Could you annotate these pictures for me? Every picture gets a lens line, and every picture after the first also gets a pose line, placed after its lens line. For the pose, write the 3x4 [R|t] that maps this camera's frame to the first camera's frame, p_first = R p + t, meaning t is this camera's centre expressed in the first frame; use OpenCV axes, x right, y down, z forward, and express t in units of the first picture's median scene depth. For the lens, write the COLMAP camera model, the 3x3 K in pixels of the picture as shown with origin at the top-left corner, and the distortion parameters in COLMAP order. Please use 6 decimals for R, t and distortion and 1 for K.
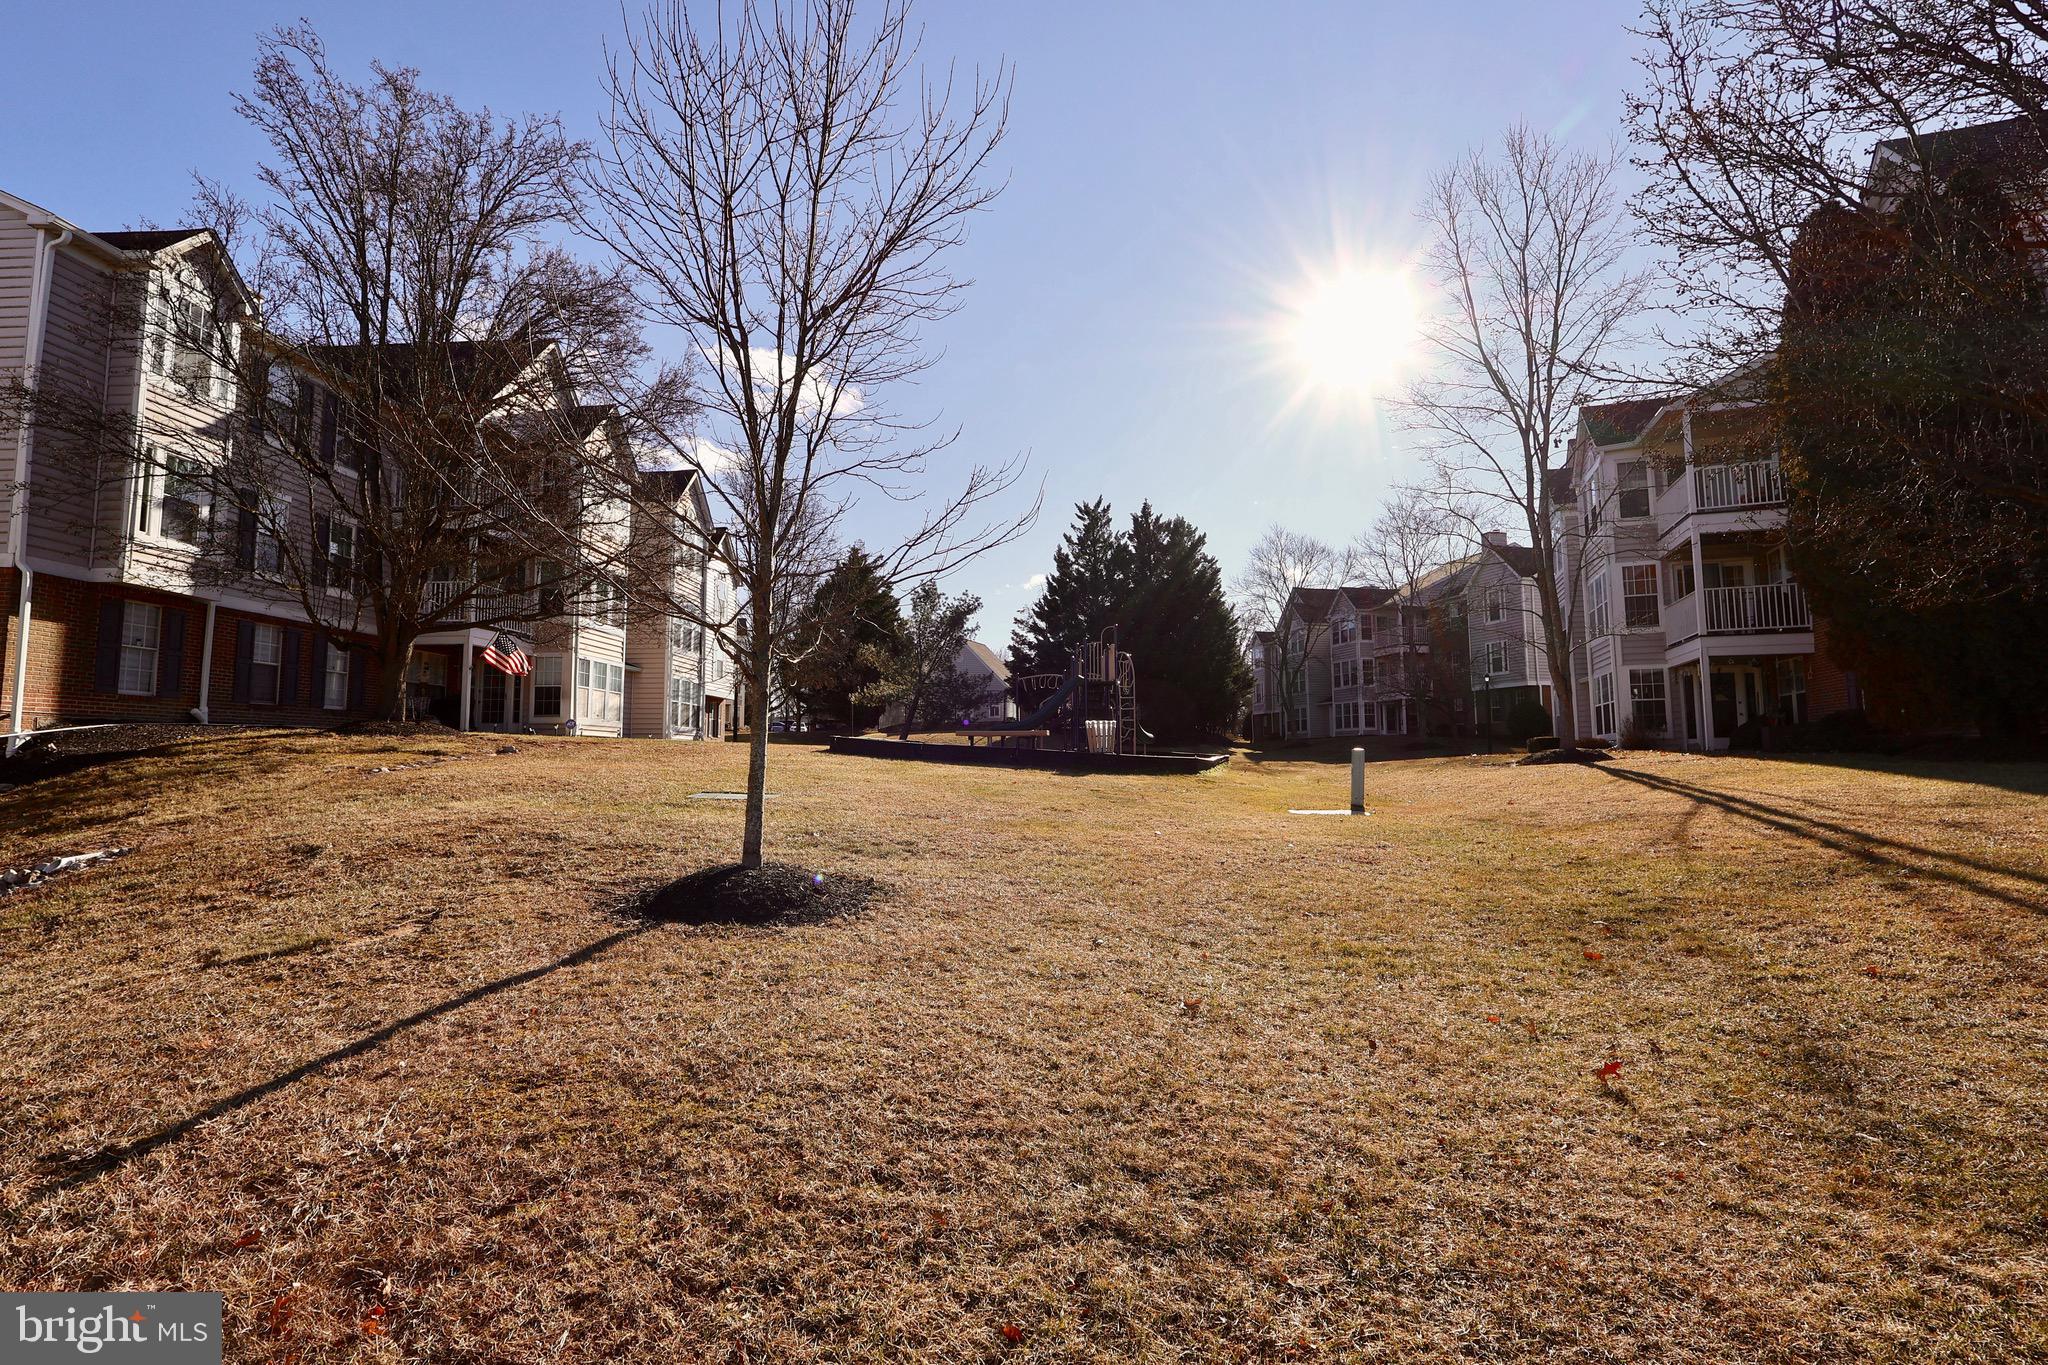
lens RADIAL K [[942.1, 0, 1013.1], [0, 942.1, 675.8], [0, 0, 1]] dist [-0.003389, -0.000559]
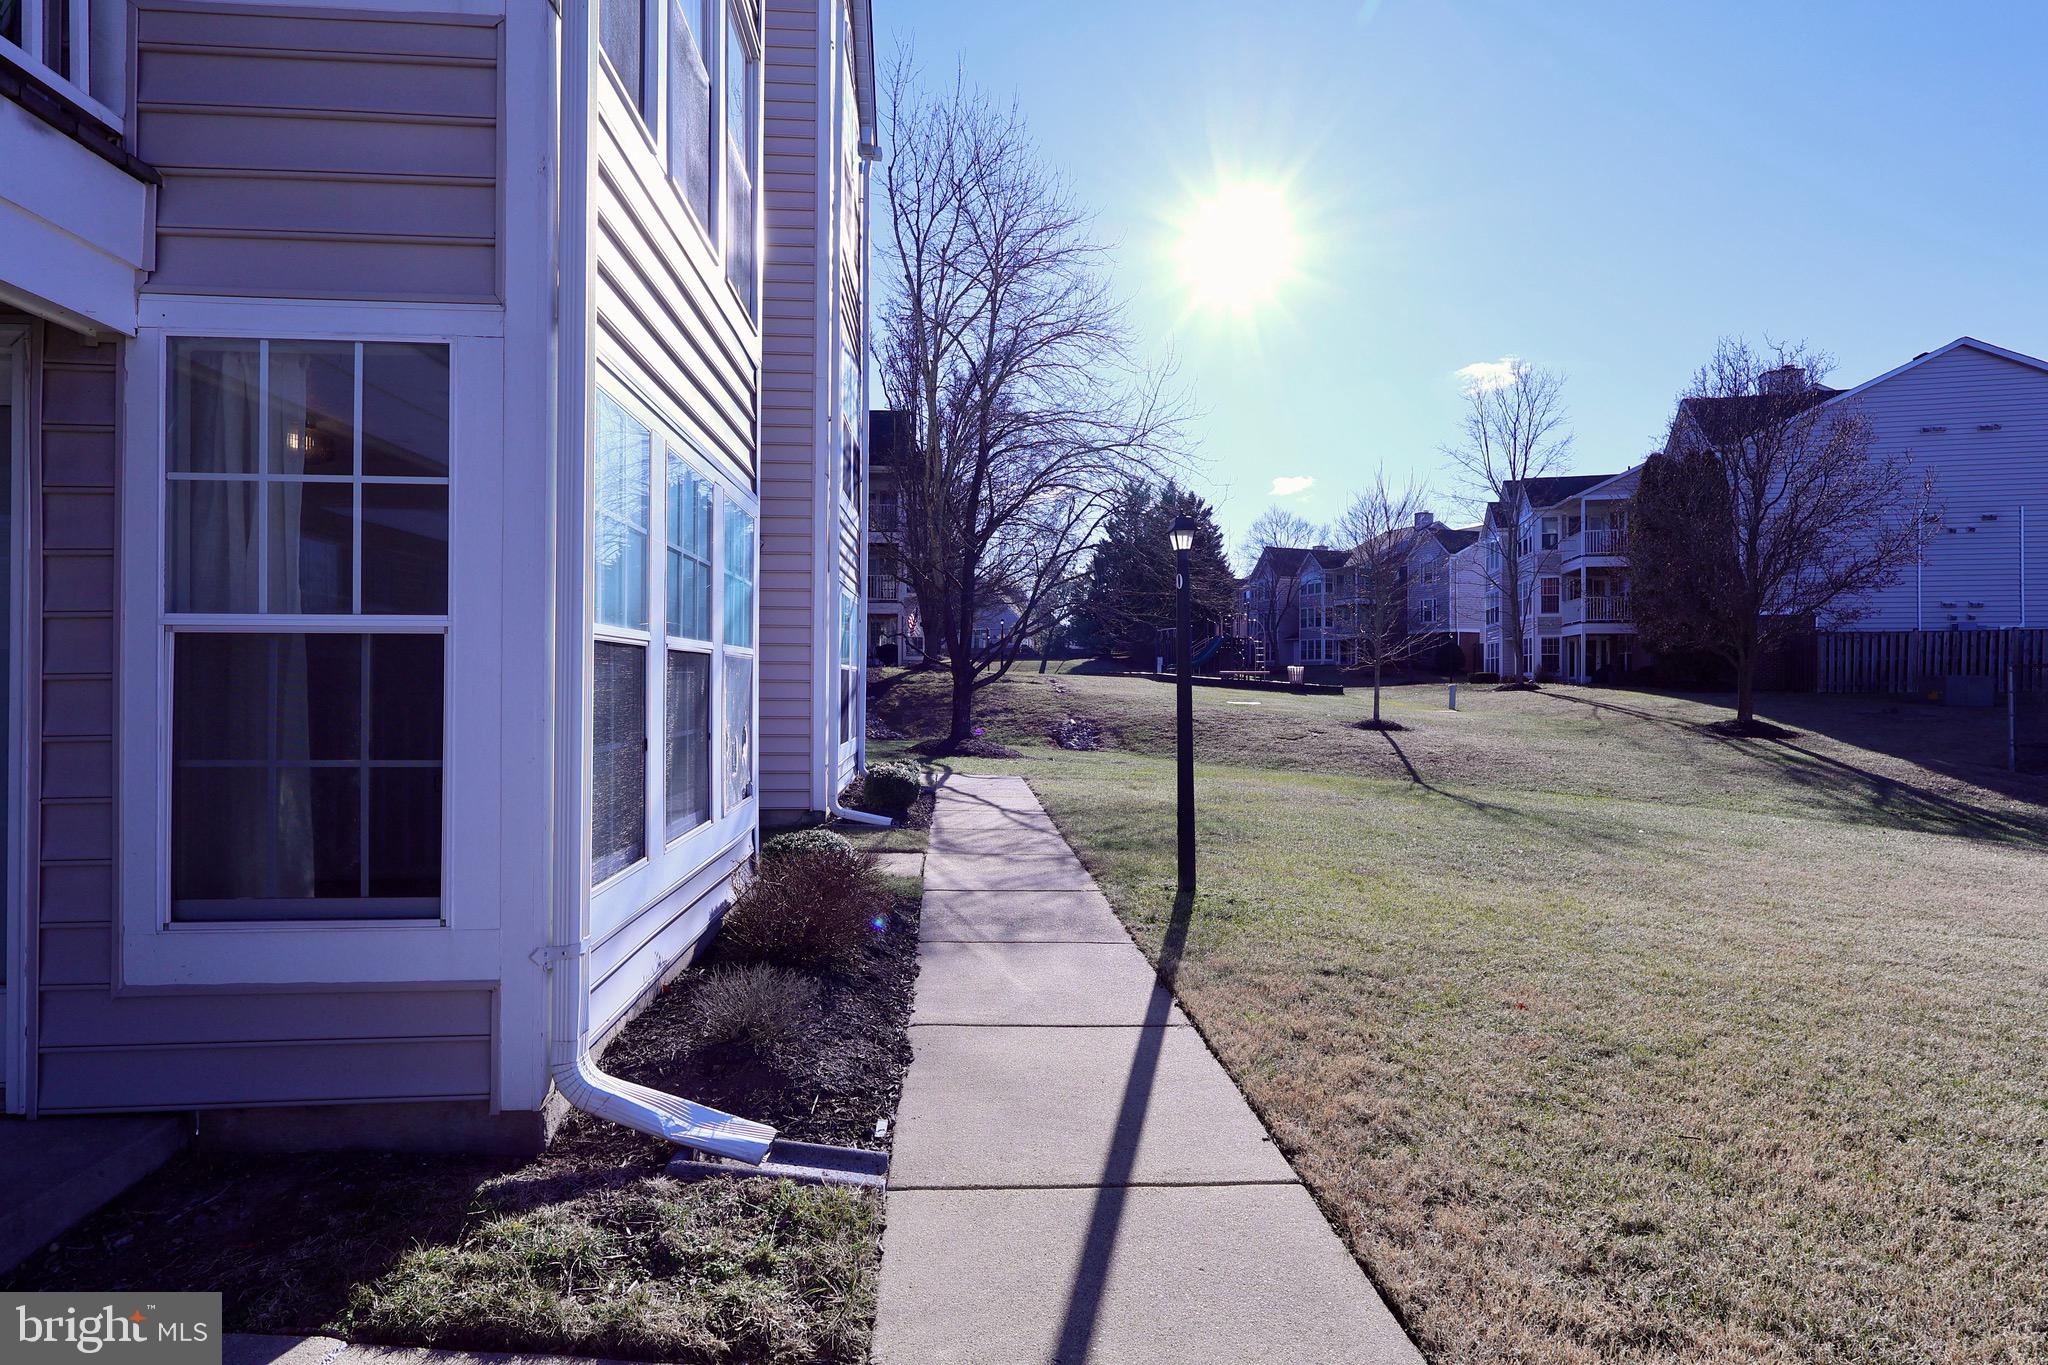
lens RADIAL K [[942.1, 0, 1013.1], [0, 942.1, 675.8], [0, 0, 1]] dist [-0.003389, -0.000559]
pose [[0.992350, 0.008822, 0.123144, -0.559401], [-0.019614, 0.996041, 0.086703, -0.069295], [-0.121892, -0.088455, 0.988594, -0.649014]]
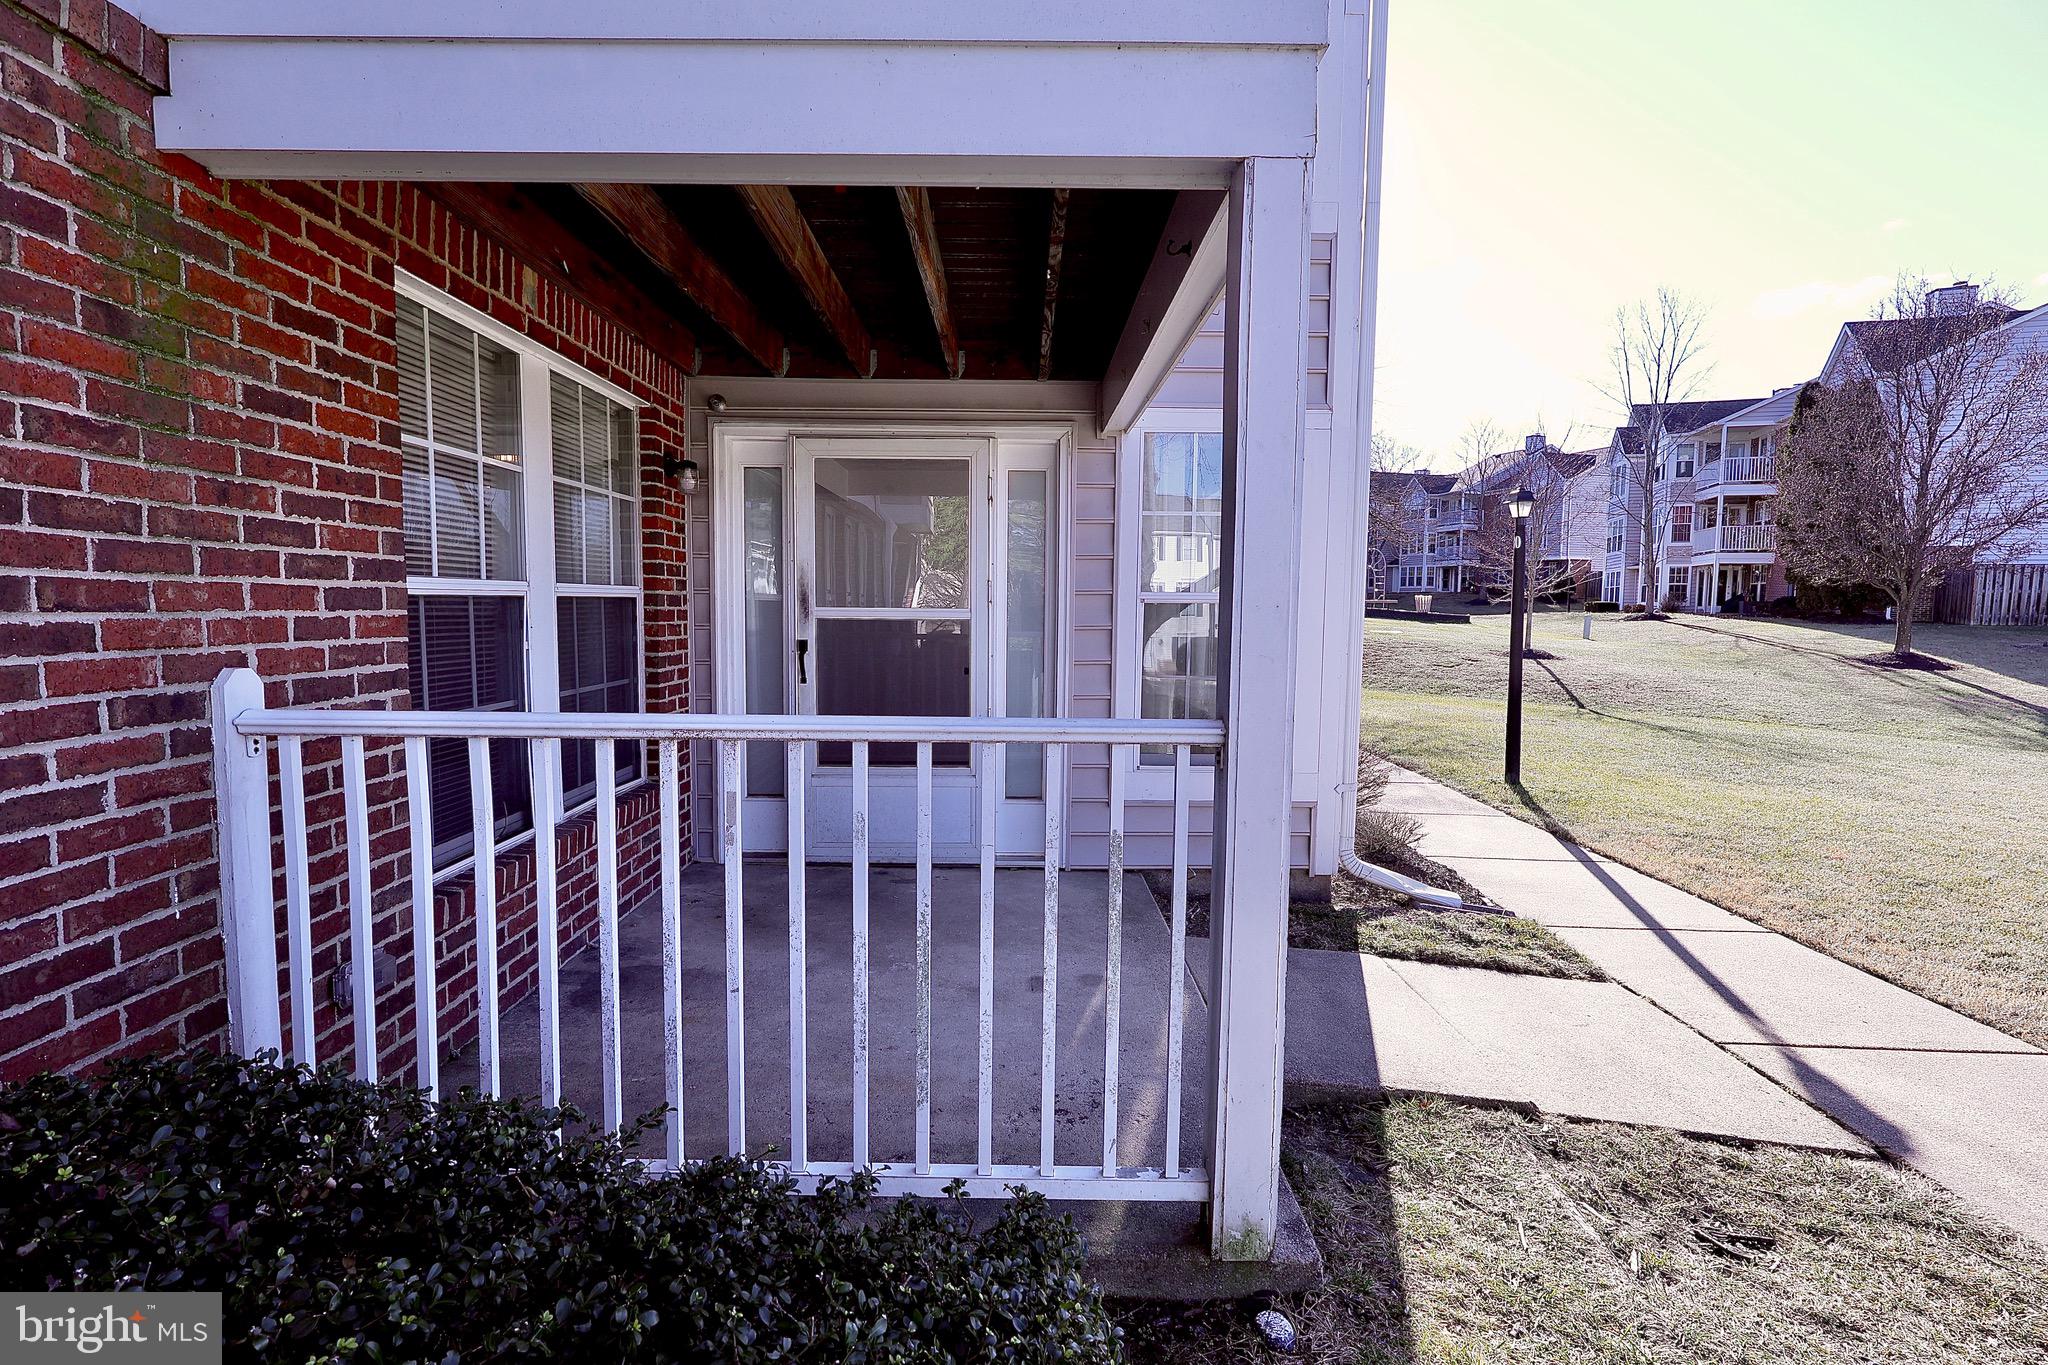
lens RADIAL K [[945.3, 0, 1017.2], [0, 945.3, 677.0], [0, 0, 1]] dist [0.000027, 0.000475]
pose [[0.998189, 0.009431, 0.059408, -0.677957], [-0.019392, 0.985357, 0.169398, -0.079920], [-0.056941, -0.170244, 0.983755, -0.718894]]
